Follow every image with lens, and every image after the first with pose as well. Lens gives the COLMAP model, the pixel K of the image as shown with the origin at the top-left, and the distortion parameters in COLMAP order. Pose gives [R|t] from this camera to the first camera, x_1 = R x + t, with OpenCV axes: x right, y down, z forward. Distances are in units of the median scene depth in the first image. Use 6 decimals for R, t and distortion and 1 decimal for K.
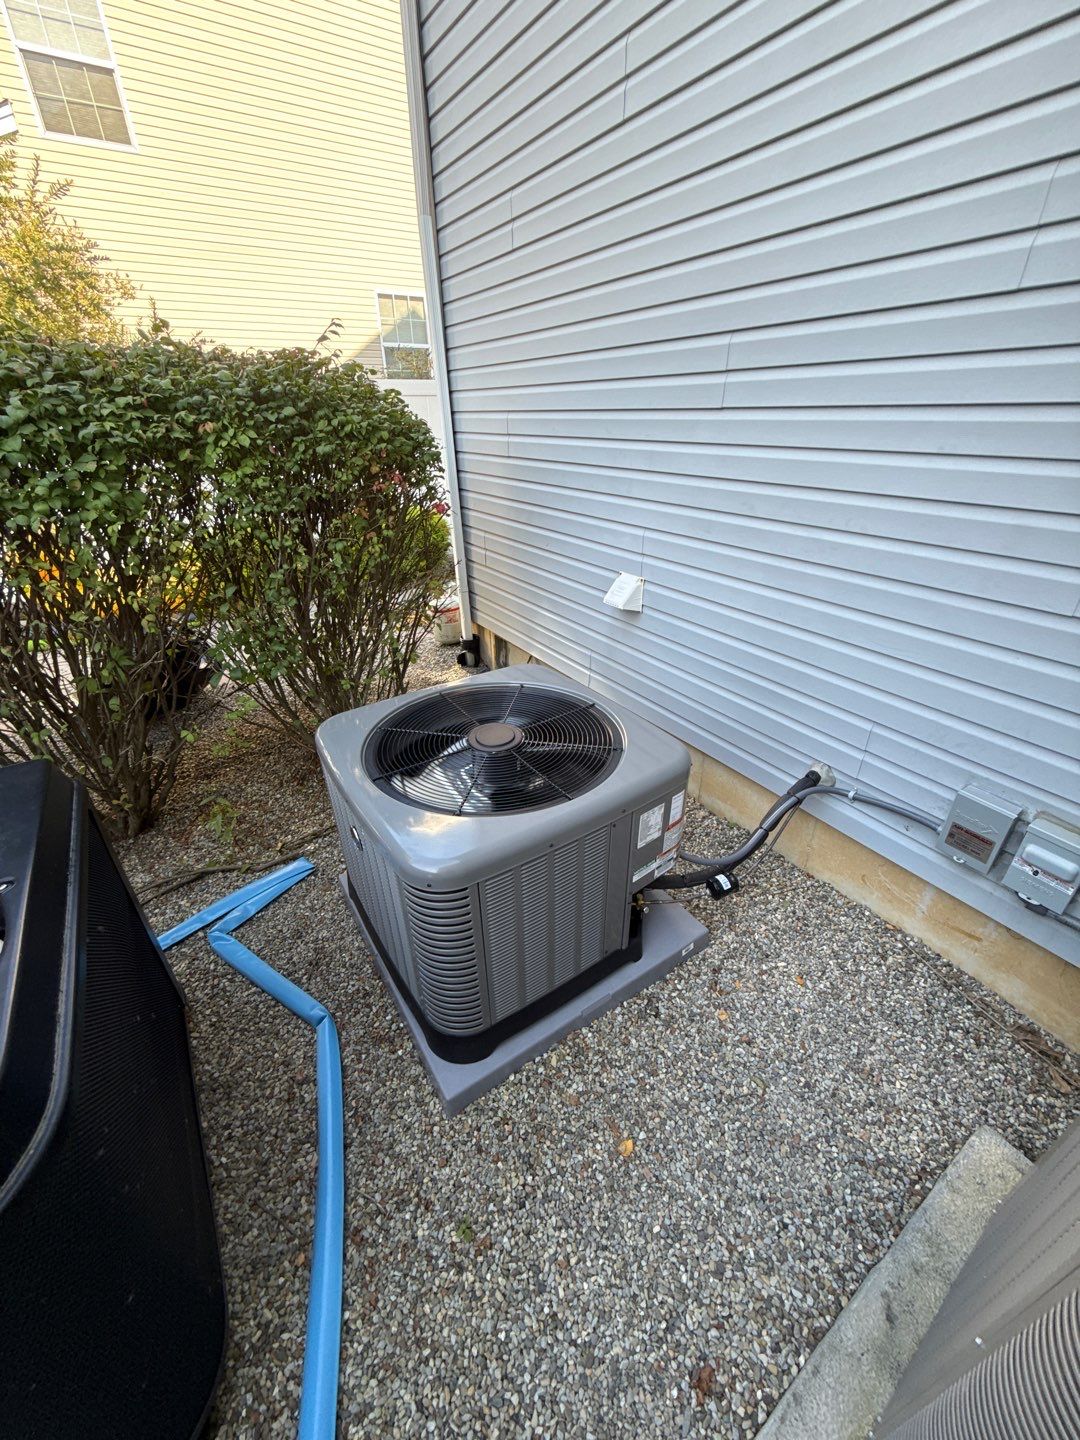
lens RADIAL K [[581.4, 0, 540.0], [0, 581.4, 720.0], [0, 0, 1]] dist [0.003276, 0.000464]
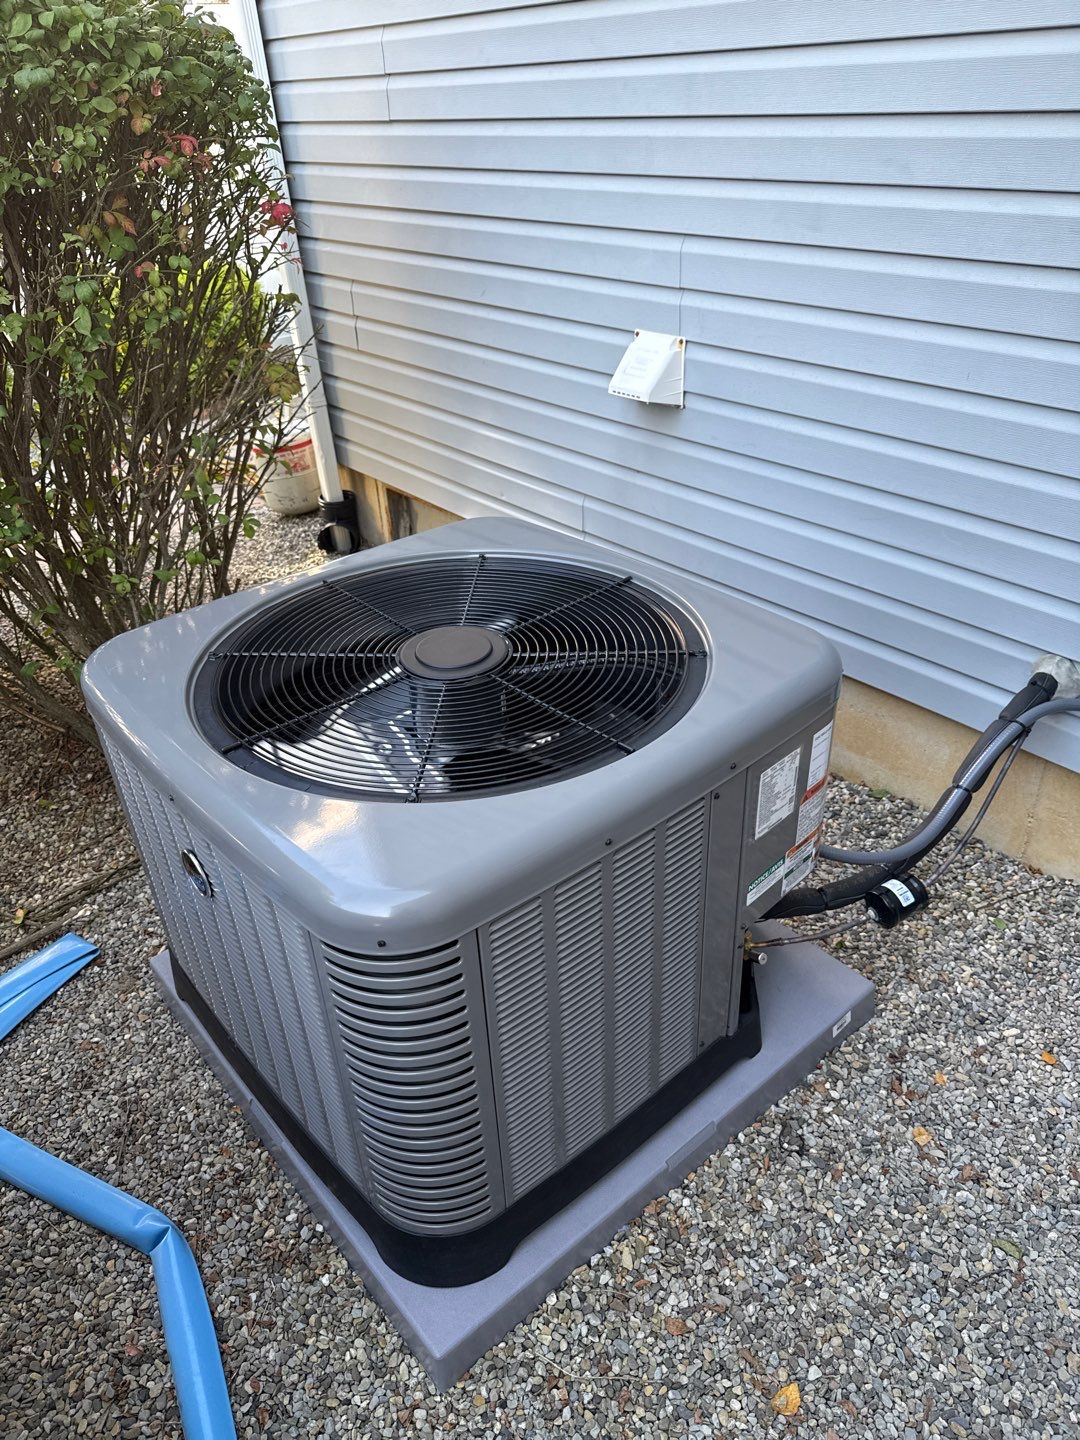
lens RADIAL K [[1035.8, 0, 530.5], [0, 1035.8, 731.3], [0, 0, 1]] dist [0.001292, -0.008180]
pose [[0.993333, -0.087394, 0.075182, -0.083182], [0.082311, 0.994267, 0.068246, 0.042986], [-0.080715, -0.061602, 0.994832, 0.105820]]
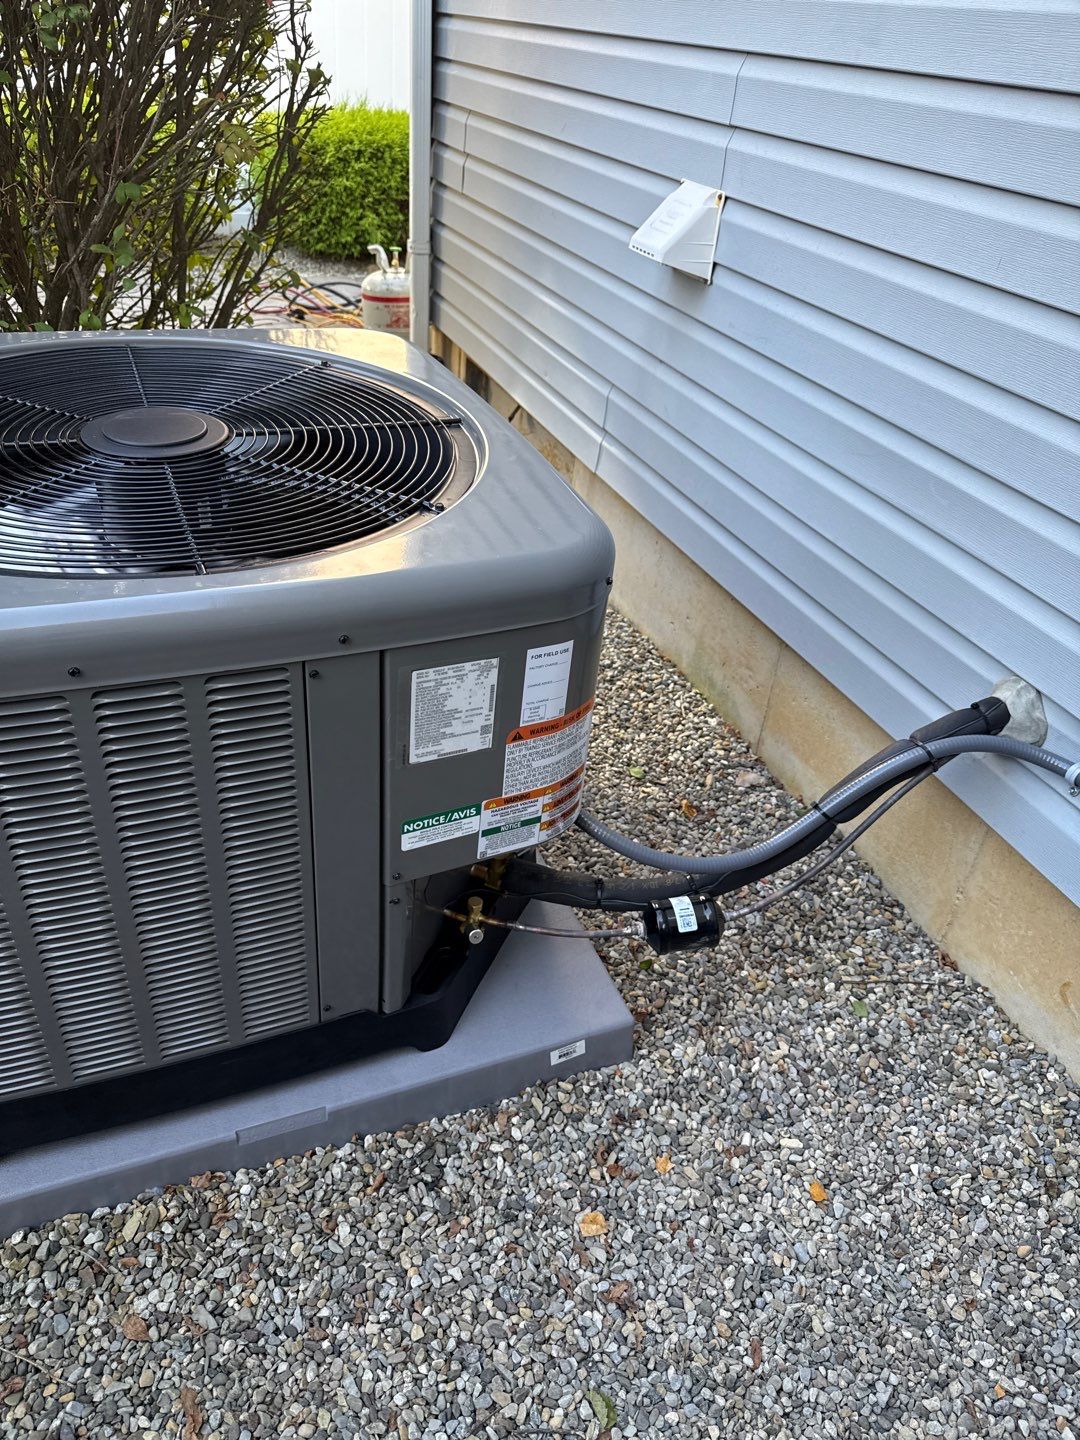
lens RADIAL K [[1035.8, 0, 530.5], [0, 1035.8, 731.3], [0, 0, 1]] dist [0.001292, -0.008180]
pose [[0.973935, 0.195996, -0.114177, 0.290309], [-0.182915, 0.976303, 0.115645, 0.099186], [0.134138, -0.091746, 0.986706, 0.320583]]
